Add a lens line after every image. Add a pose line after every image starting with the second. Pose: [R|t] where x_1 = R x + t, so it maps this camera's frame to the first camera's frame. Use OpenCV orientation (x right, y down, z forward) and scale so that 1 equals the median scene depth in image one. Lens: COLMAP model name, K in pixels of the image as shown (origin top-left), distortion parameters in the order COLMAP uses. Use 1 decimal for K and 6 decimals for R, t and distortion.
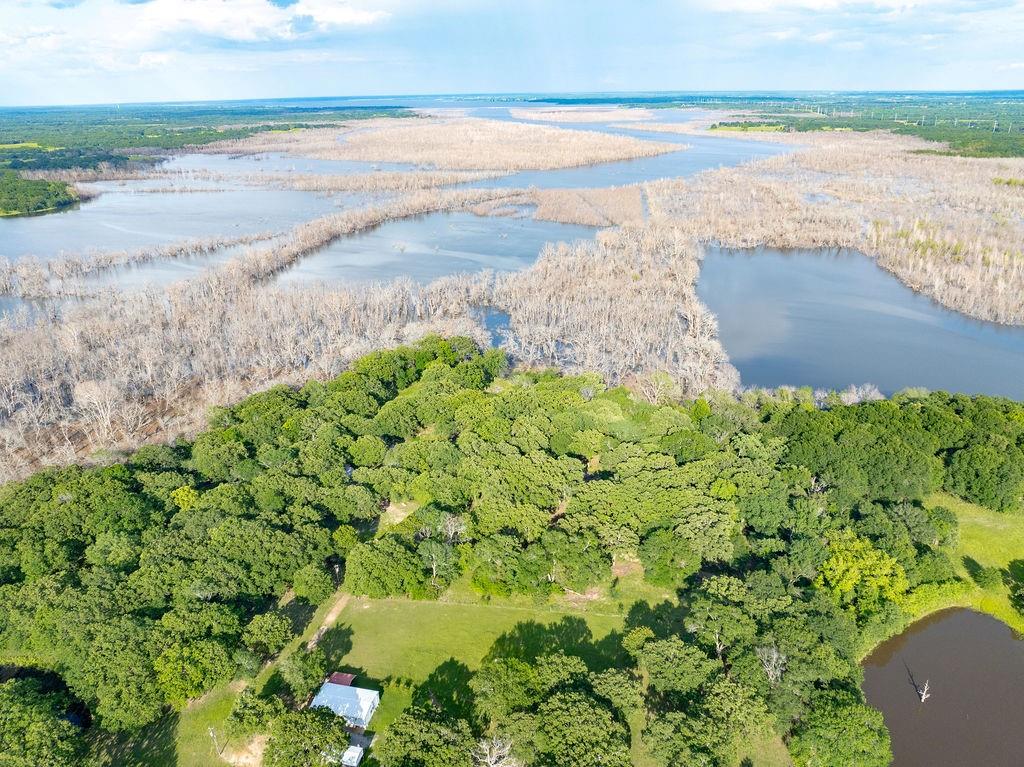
lens RADIAL K [[718.3, 0, 511.9], [0, 718.3, 383.5], [0, 0, 1]] dist [0.000073, -0.000143]
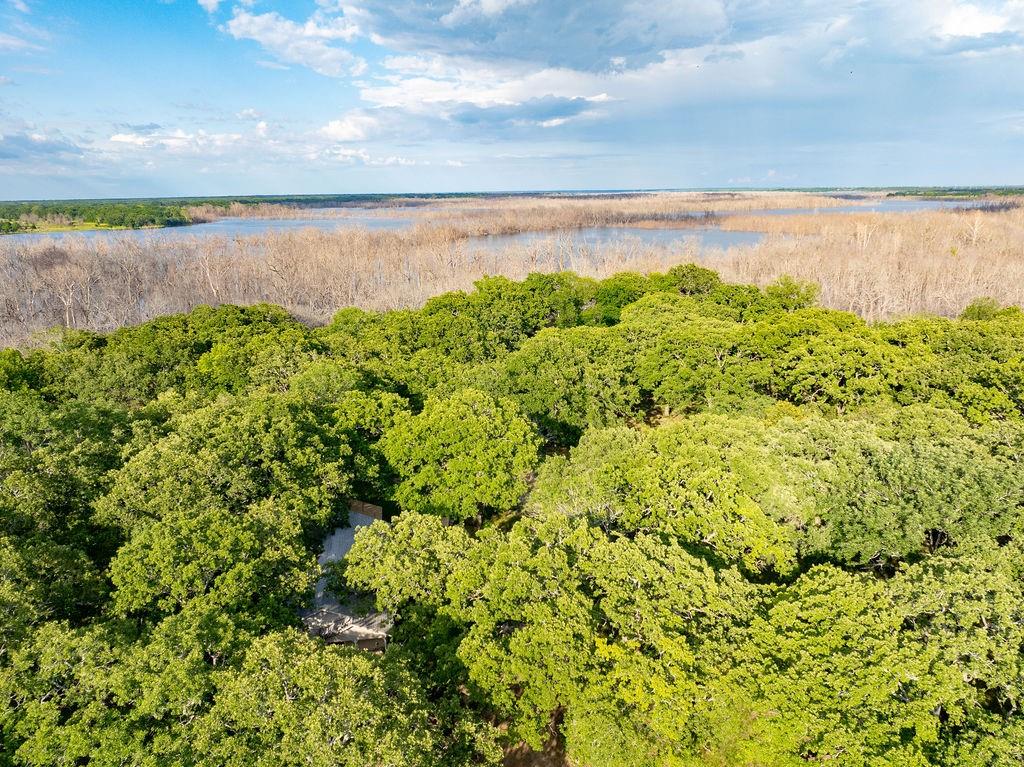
lens RADIAL K [[718.3, 0, 511.9], [0, 718.3, 383.5], [0, 0, 1]] dist [0.000073, -0.000143]
pose [[0.983906, 0.051912, -0.170979, -0.146721], [-0.072805, 0.990307, -0.118285, 0.097737], [0.163181, 0.128830, 0.978149, 0.778018]]
